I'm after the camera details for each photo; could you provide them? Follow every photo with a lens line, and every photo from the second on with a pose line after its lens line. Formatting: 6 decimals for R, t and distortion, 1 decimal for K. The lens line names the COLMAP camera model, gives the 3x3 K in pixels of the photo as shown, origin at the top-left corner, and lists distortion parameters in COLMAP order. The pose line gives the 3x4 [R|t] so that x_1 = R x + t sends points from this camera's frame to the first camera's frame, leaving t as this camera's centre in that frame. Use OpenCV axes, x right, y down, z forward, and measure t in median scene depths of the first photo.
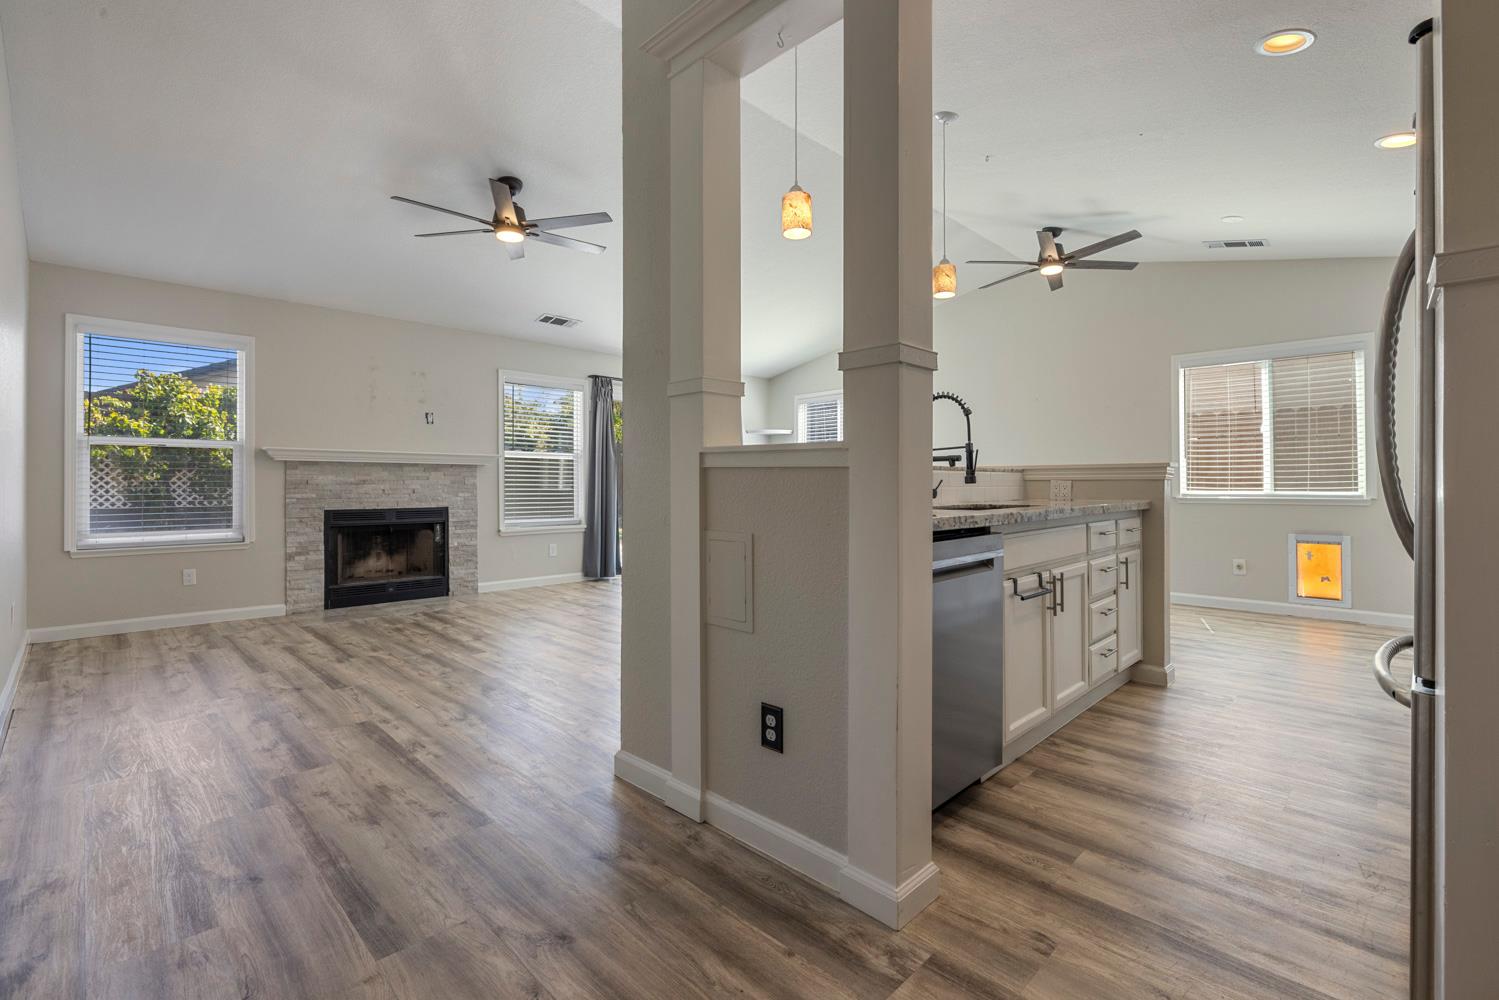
lens RADIAL K [[664.5, 0, 744.3], [0, 664.5, 483.7], [0, 0, 1]] dist [-0.009489, 0.001494]
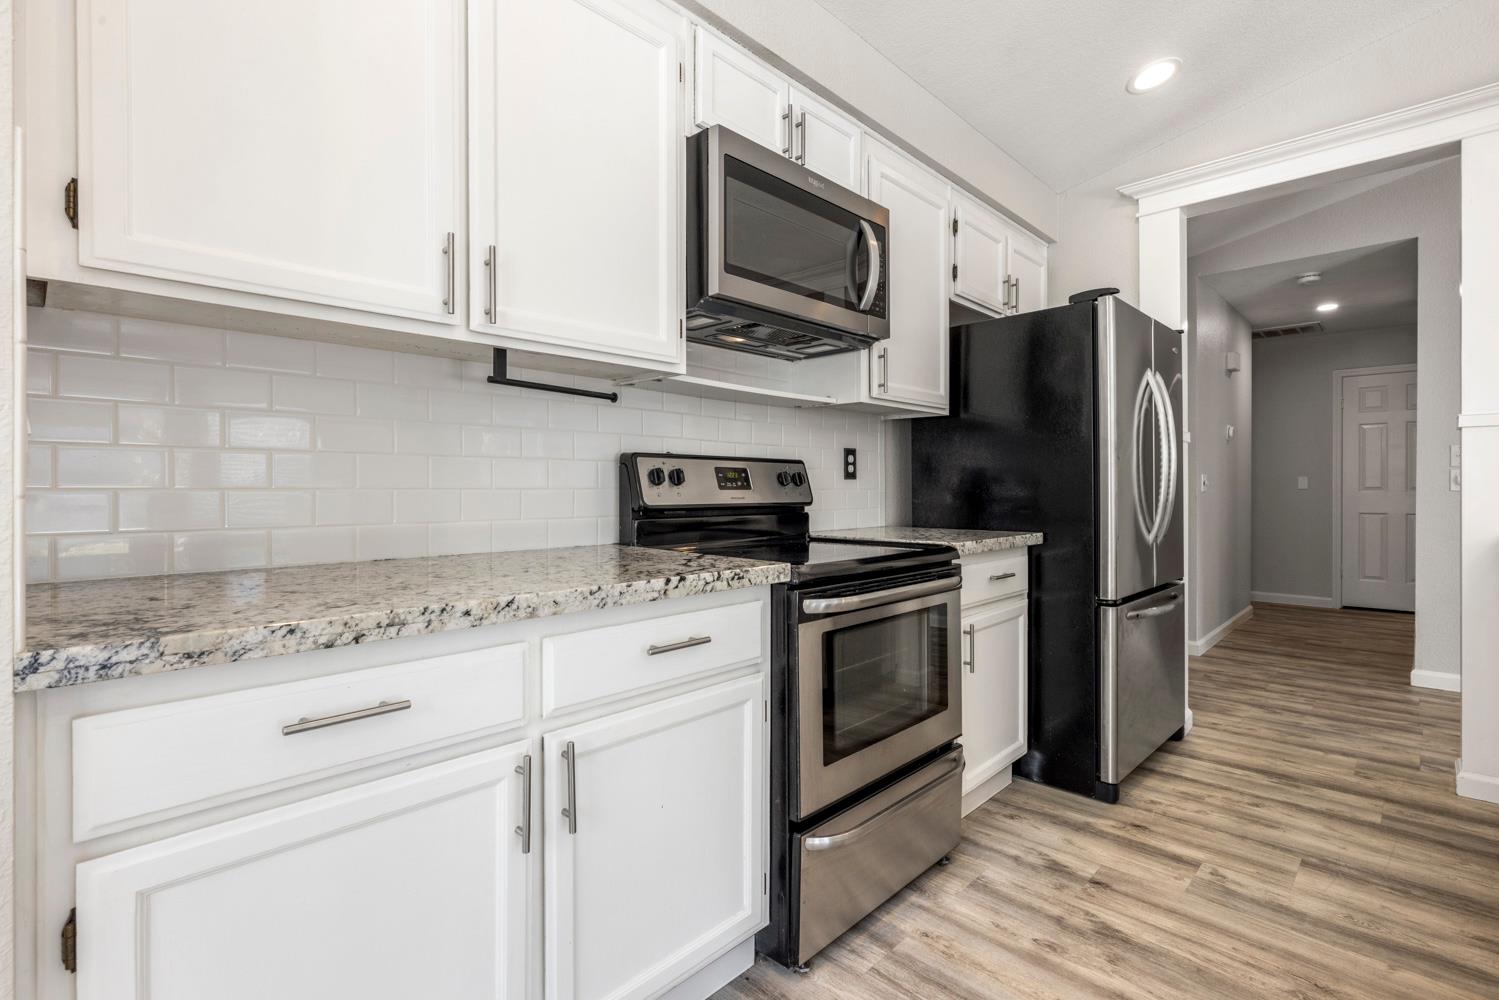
lens RADIAL K [[716.2, 0, 751.7], [0, 716.2, 490.9], [0, 0, 1]] dist [0.009942, -0.001050]
pose [[-0.999354, 0.001673, -0.035894, 0.647826], [0.001547, 0.999993, 0.003546, -0.015045], [0.035900, 0.003488, -0.999349, 0.866762]]
